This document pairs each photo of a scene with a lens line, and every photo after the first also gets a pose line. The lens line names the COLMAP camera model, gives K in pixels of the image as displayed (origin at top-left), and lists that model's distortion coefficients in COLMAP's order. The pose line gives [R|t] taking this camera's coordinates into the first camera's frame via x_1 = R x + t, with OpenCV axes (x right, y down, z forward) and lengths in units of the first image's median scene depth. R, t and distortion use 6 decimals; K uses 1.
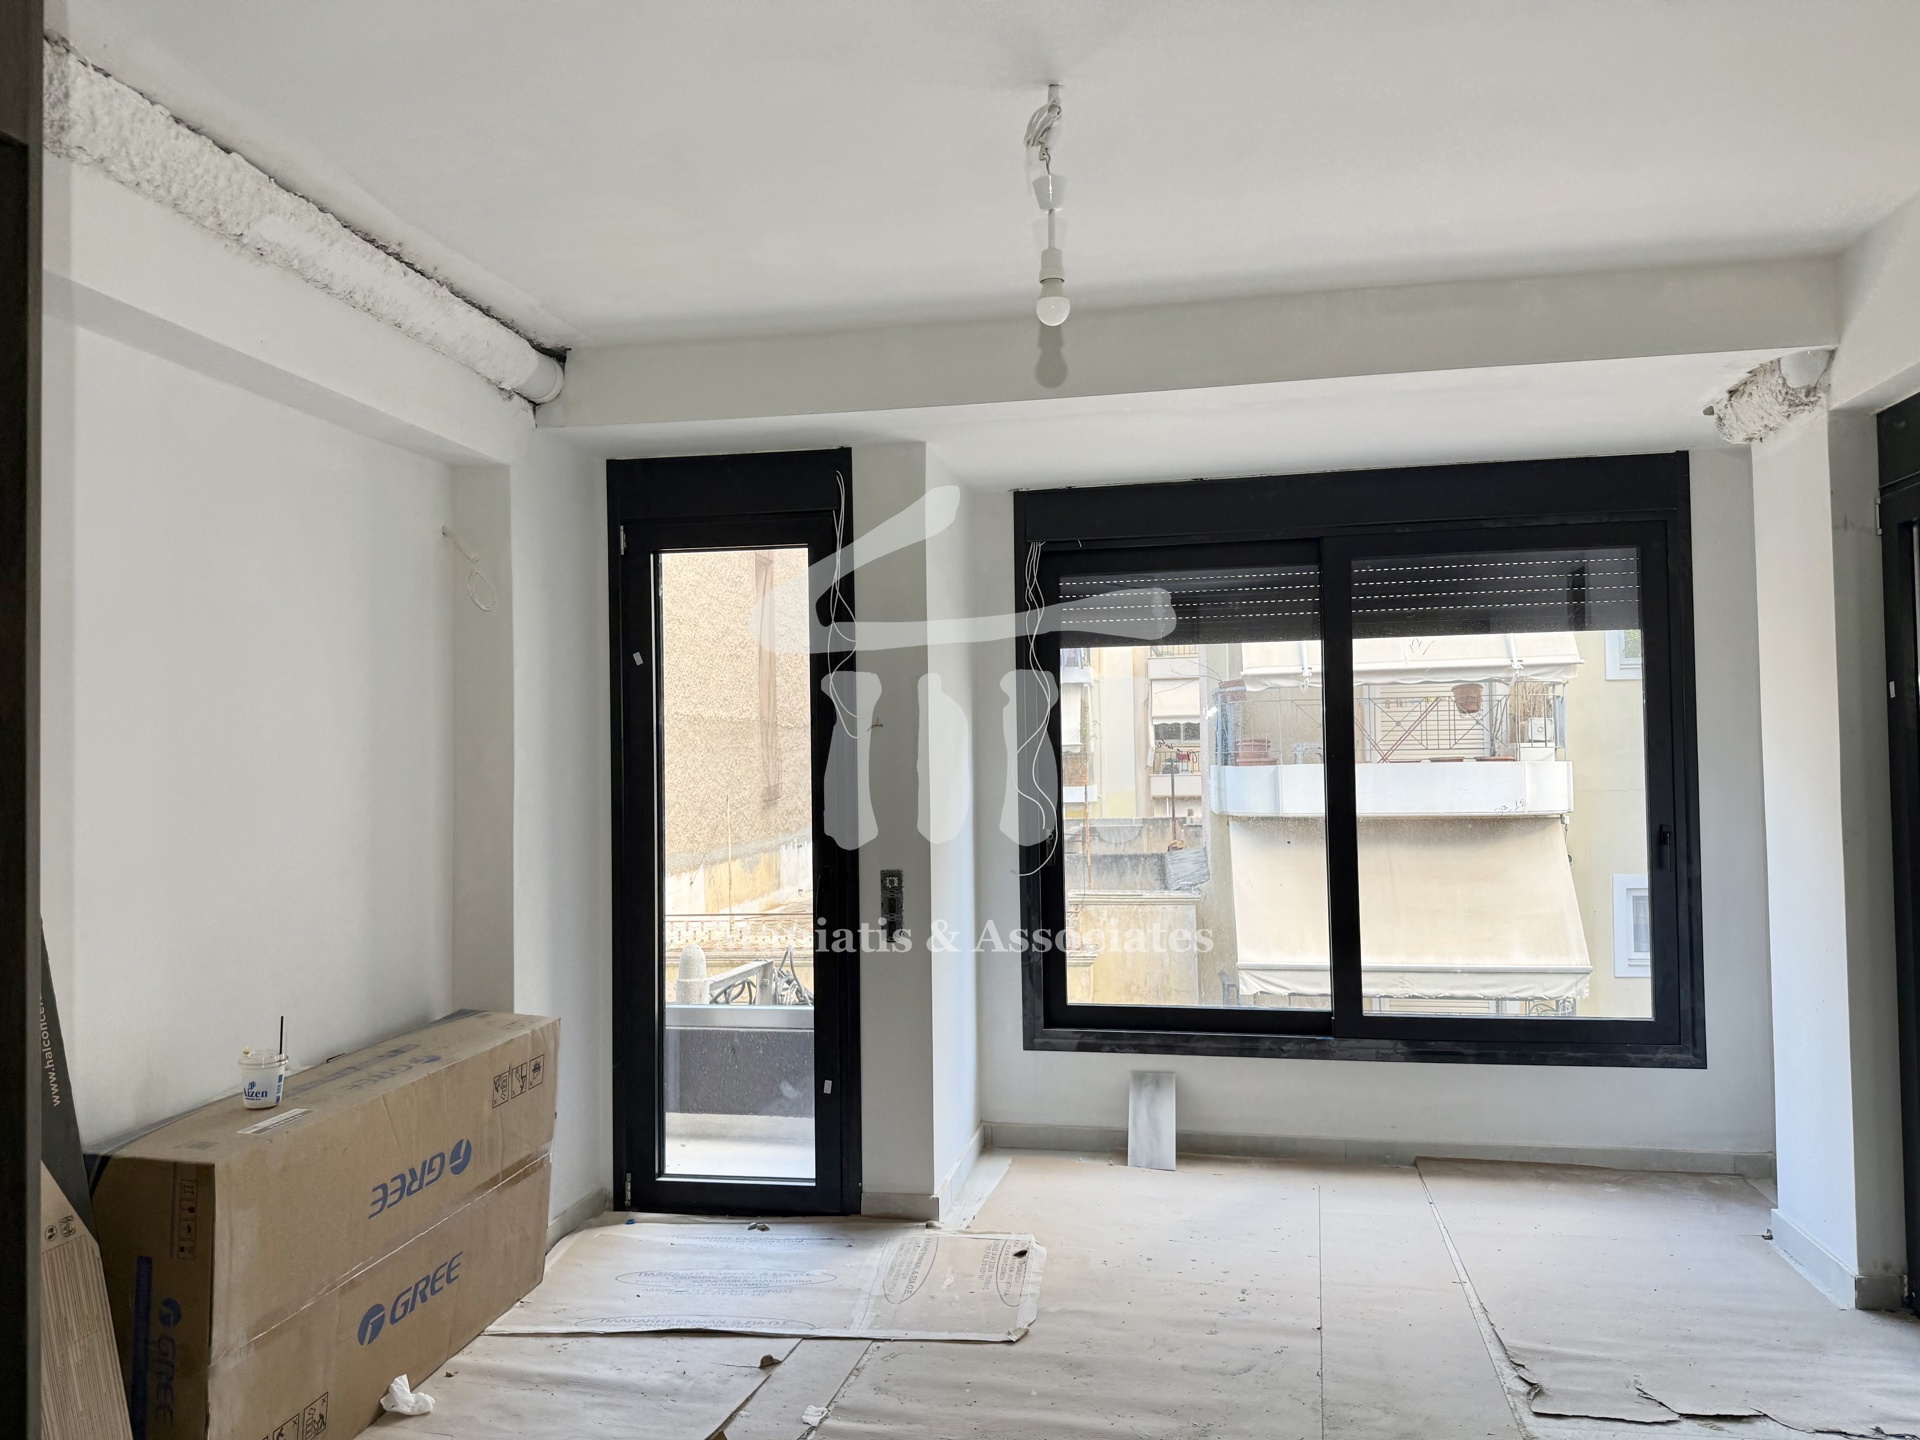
lens RADIAL K [[1350.1, 0, 958.1], [0, 1350.1, 724.2], [0, 0, 1]] dist [0.036449, -0.049695]
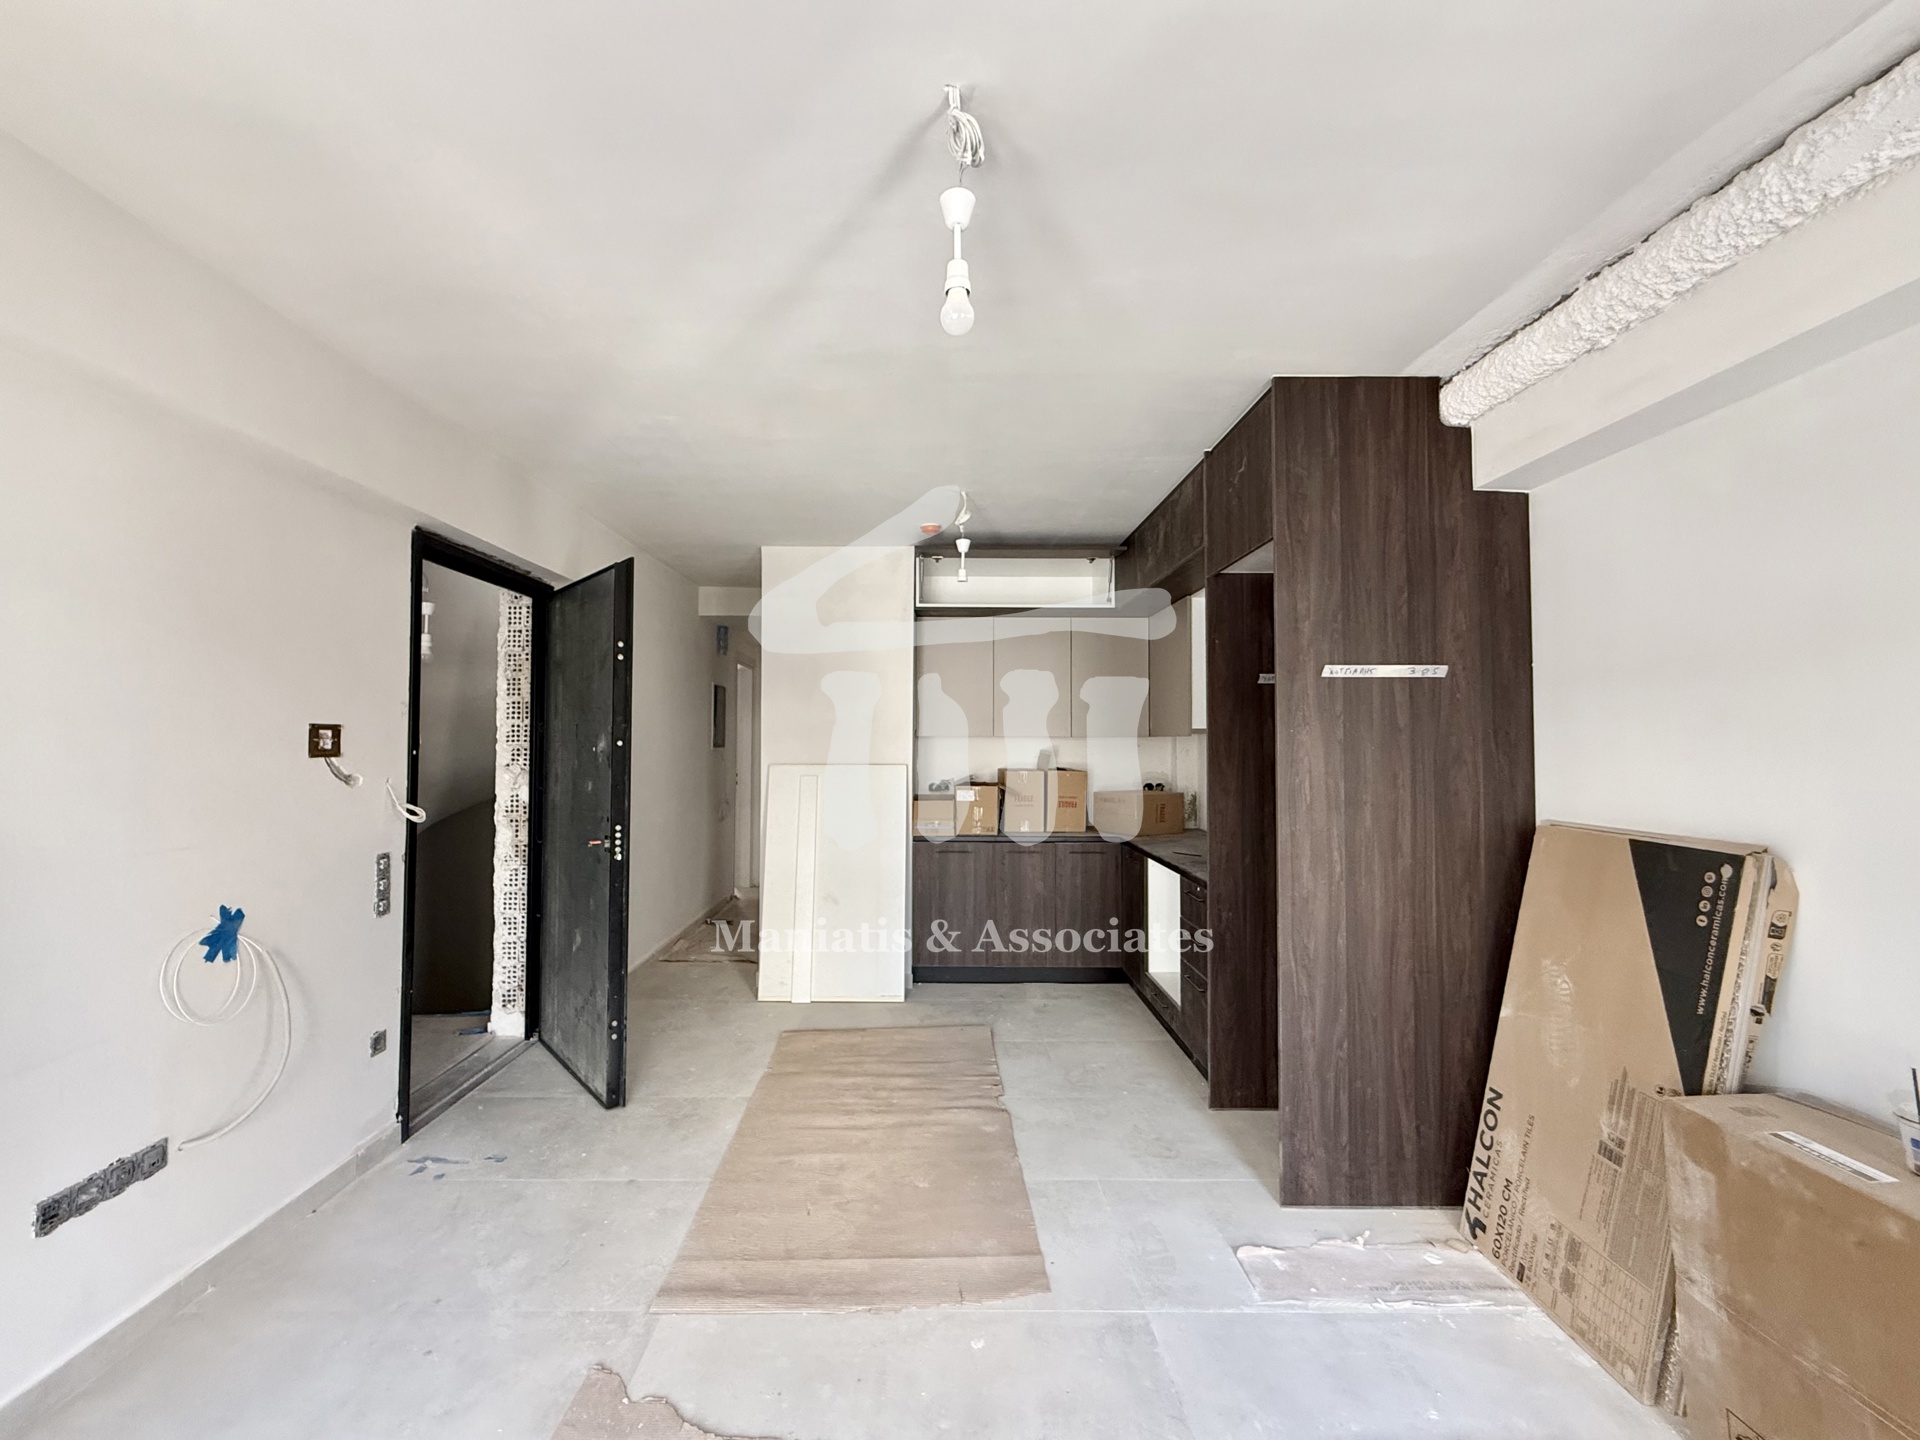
lens RADIAL K [[802.8, 0, 931.8], [0, 802.8, 717.4], [0, 0, 1]] dist [-0.000453, 0.000076]
pose [[-0.985650, 0.010370, -0.168484, 0.138336], [0.019964, 0.998267, -0.055349, 0.013180], [0.167618, -0.057918, -0.984149, 1.121190]]
